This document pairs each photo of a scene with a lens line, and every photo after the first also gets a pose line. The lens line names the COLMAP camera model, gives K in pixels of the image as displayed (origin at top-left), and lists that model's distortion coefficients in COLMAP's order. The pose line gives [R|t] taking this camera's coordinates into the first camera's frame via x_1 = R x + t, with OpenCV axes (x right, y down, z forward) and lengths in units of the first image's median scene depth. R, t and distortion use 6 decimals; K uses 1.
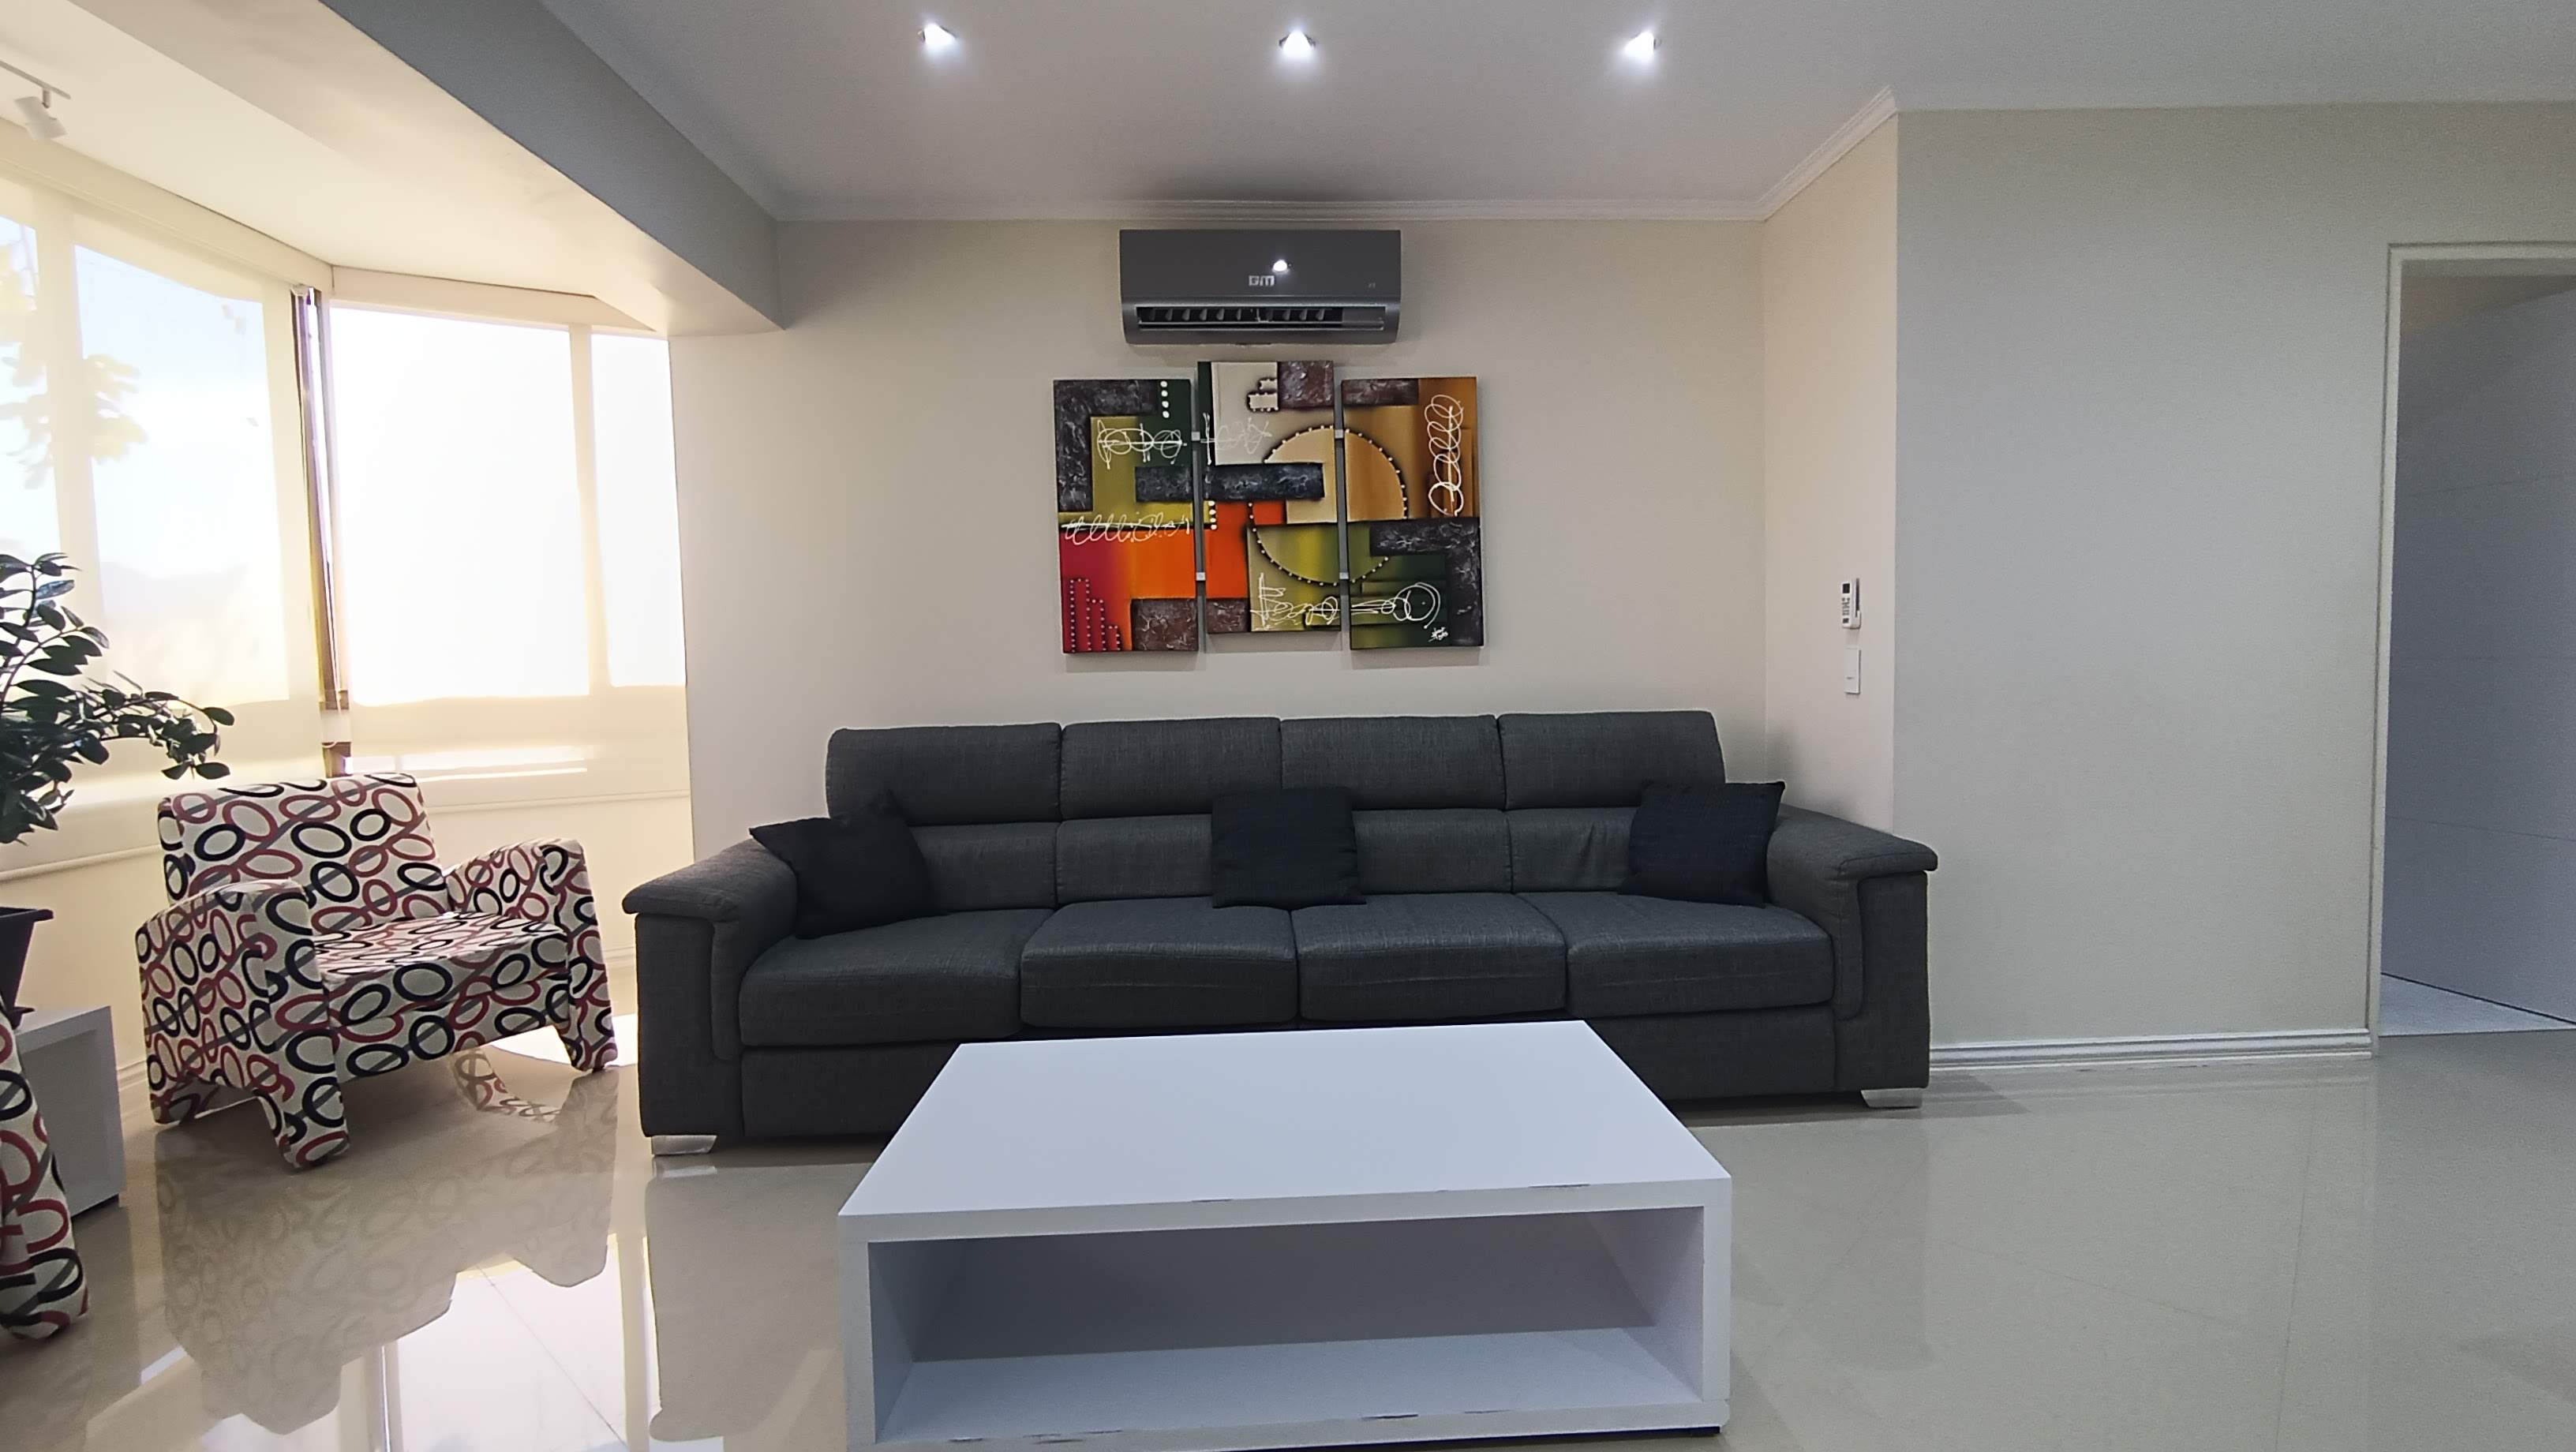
lens RADIAL K [[1181.2, 0, 1290.8], [0, 1181.2, 716.7], [0, 0, 1]] dist [-0.004013, 0.004666]
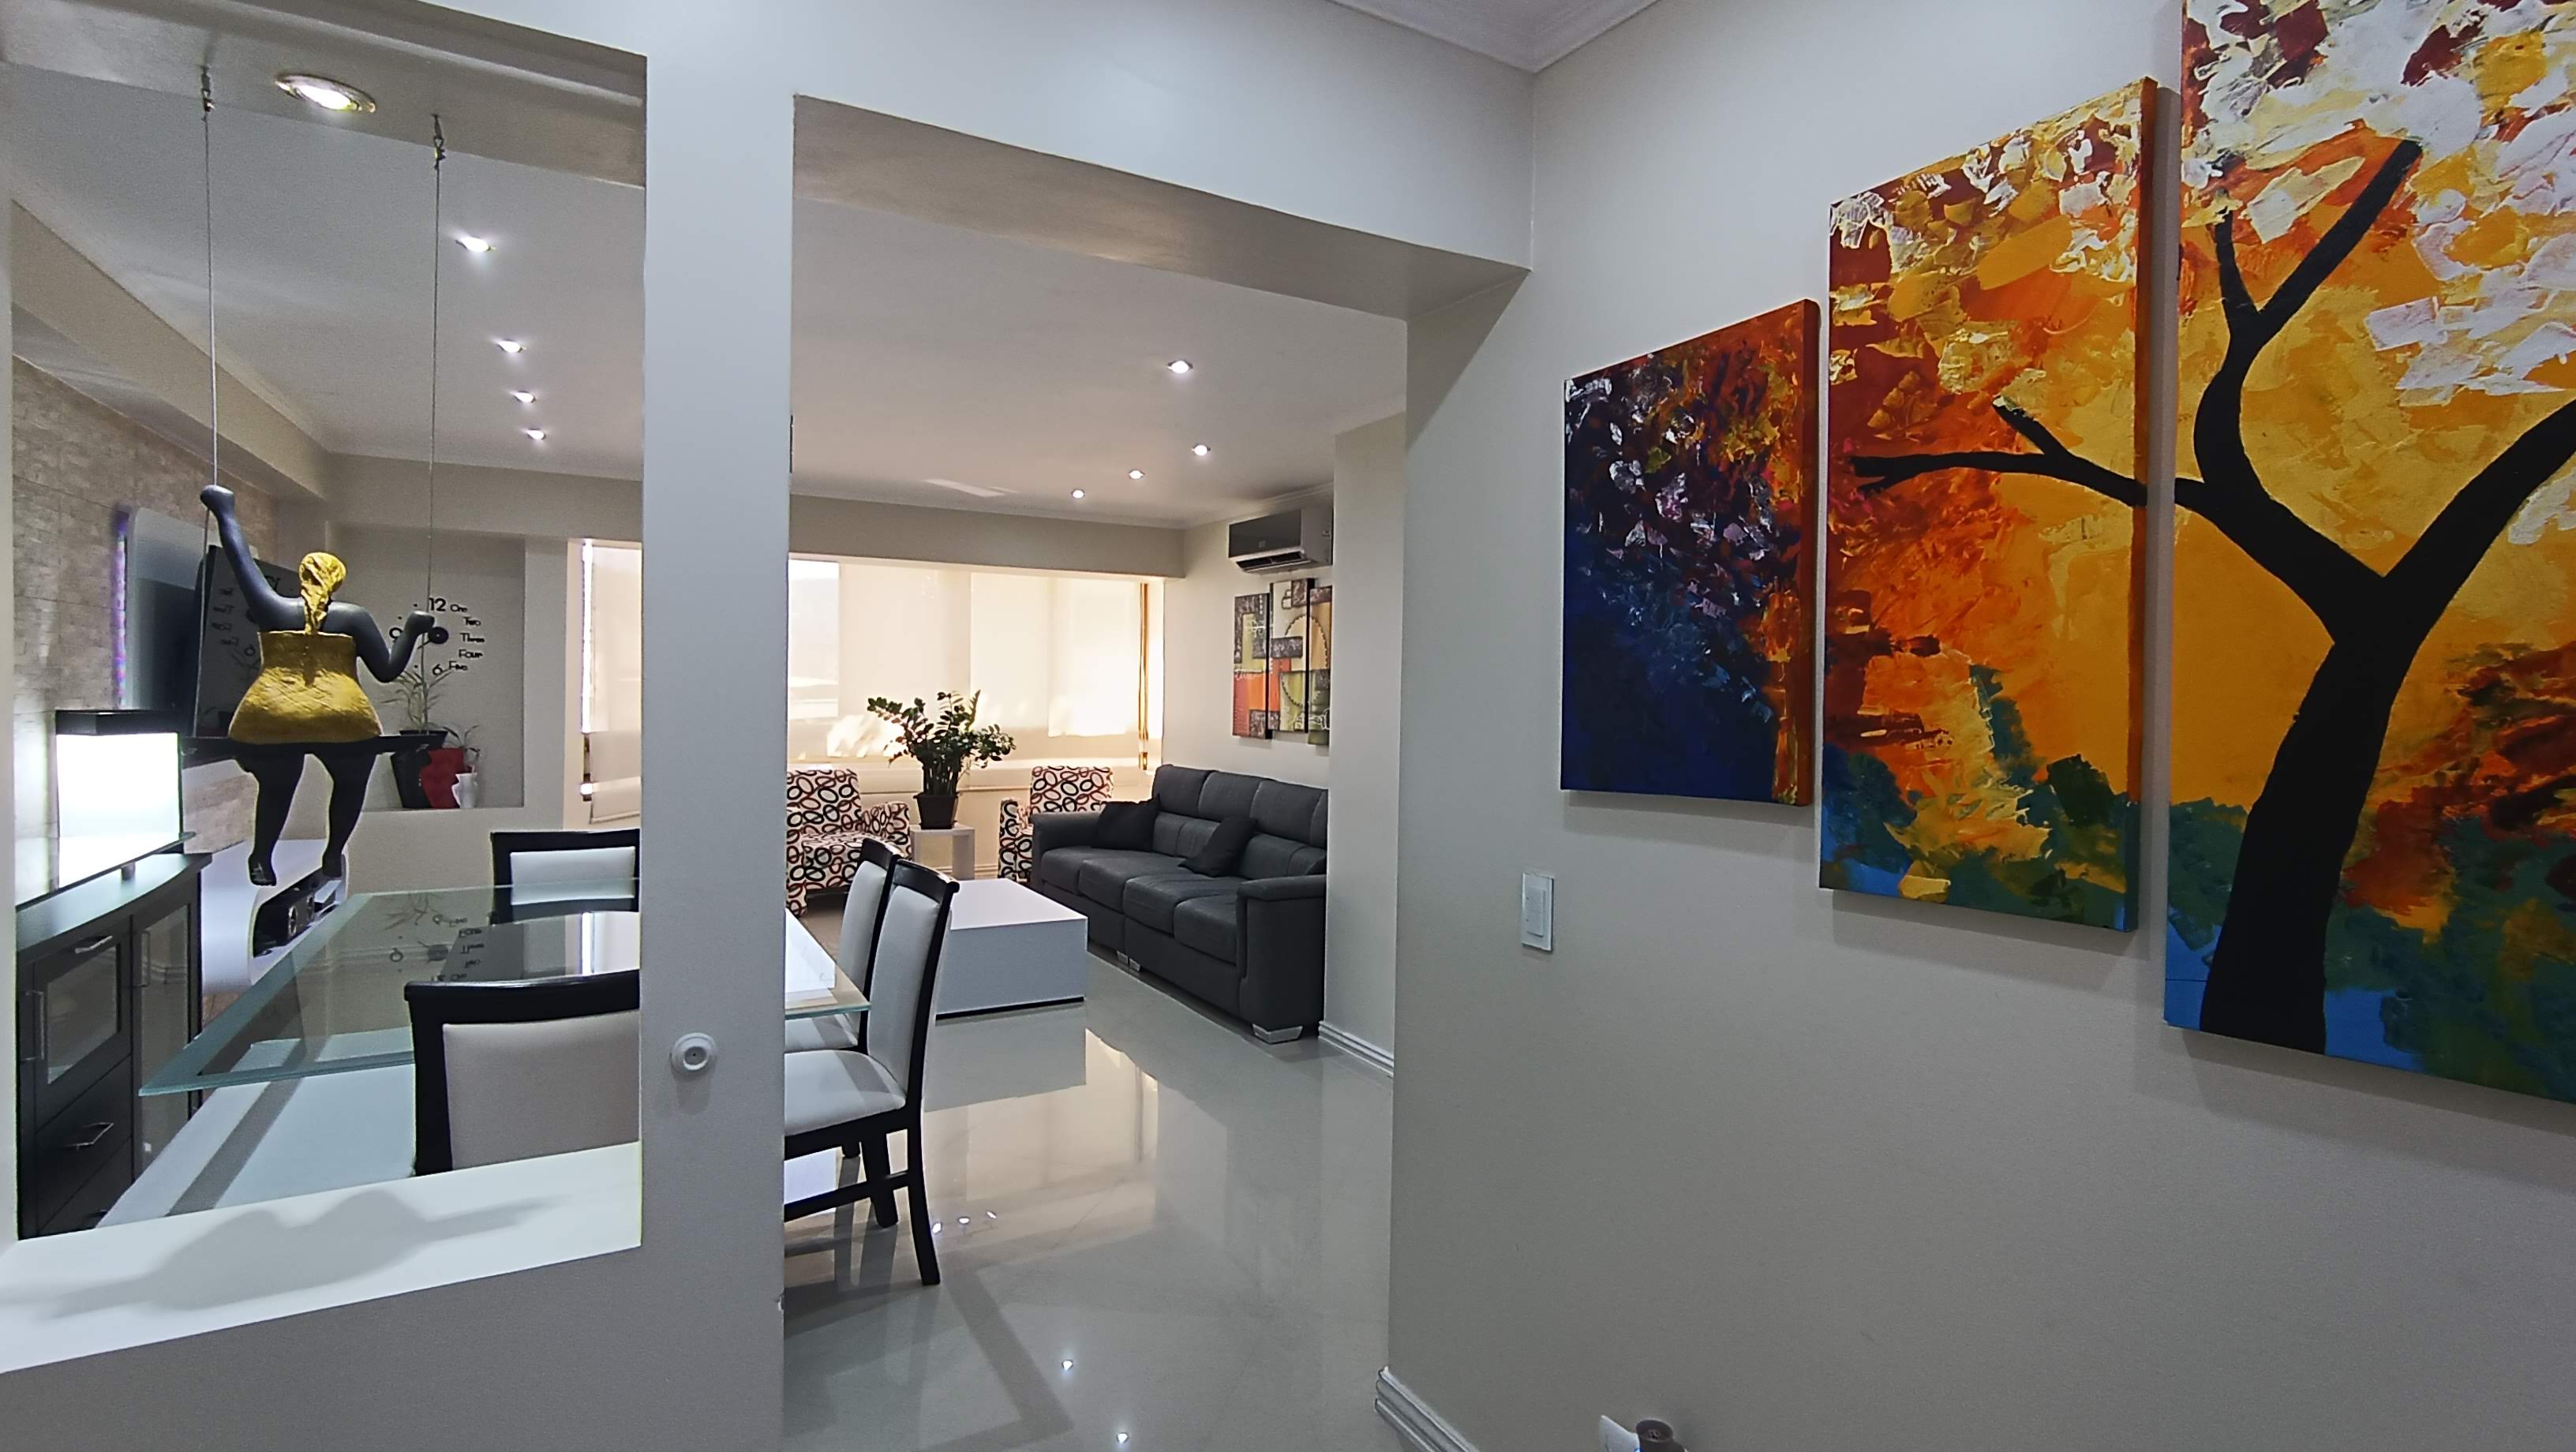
lens RADIAL K [[1181.2, 0, 1290.8], [0, 1181.2, 712.0], [0, 0, 1]] dist [-0.004013, 0.004666]
pose [[0.463896, 0.046204, -0.884684, 1.591430], [-0.073305, 0.997216, 0.013642, -0.127748], [0.882852, 0.058523, 0.465992, 0.178853]]
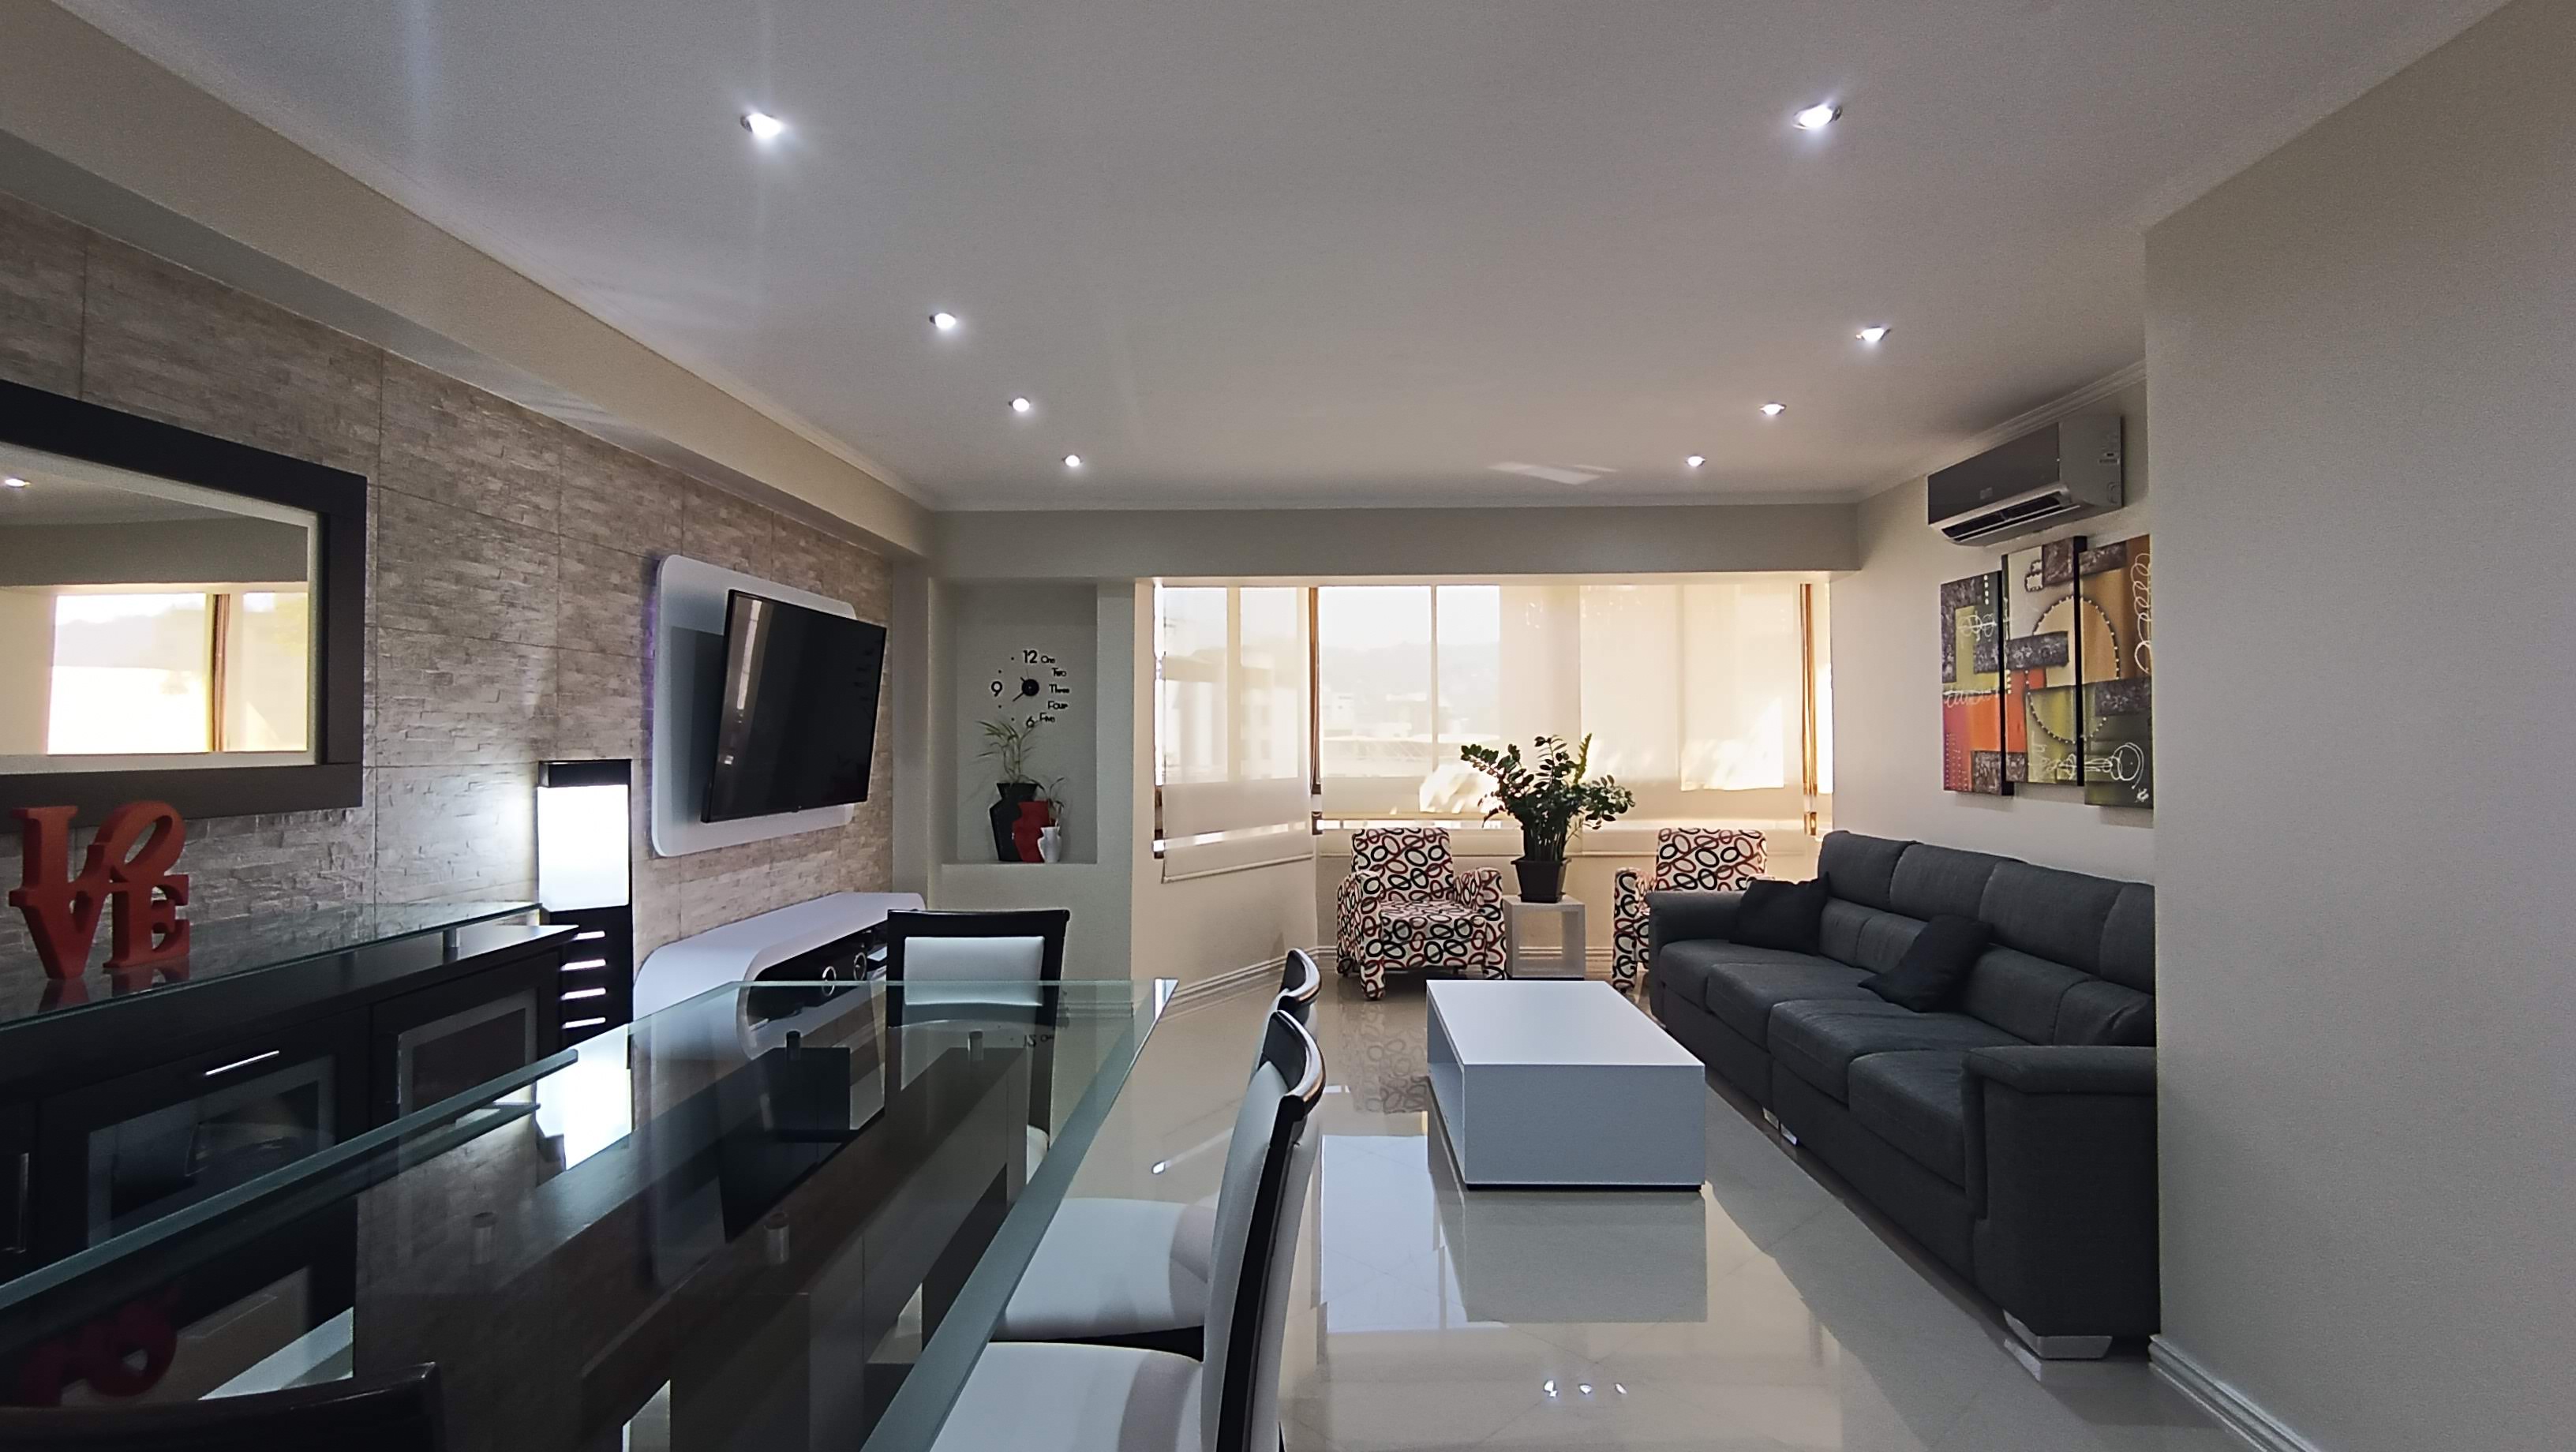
lens RADIAL K [[1181.2, 0, 1293.0], [0, 1181.2, 714.4], [0, 0, 1]] dist [-0.004013, 0.004666]
pose [[-0.067193, 0.001654, -0.997739, 1.174809], [-0.047234, 0.998872, 0.004836, -0.111383], [0.996621, 0.047452, -0.067039, 0.370944]]
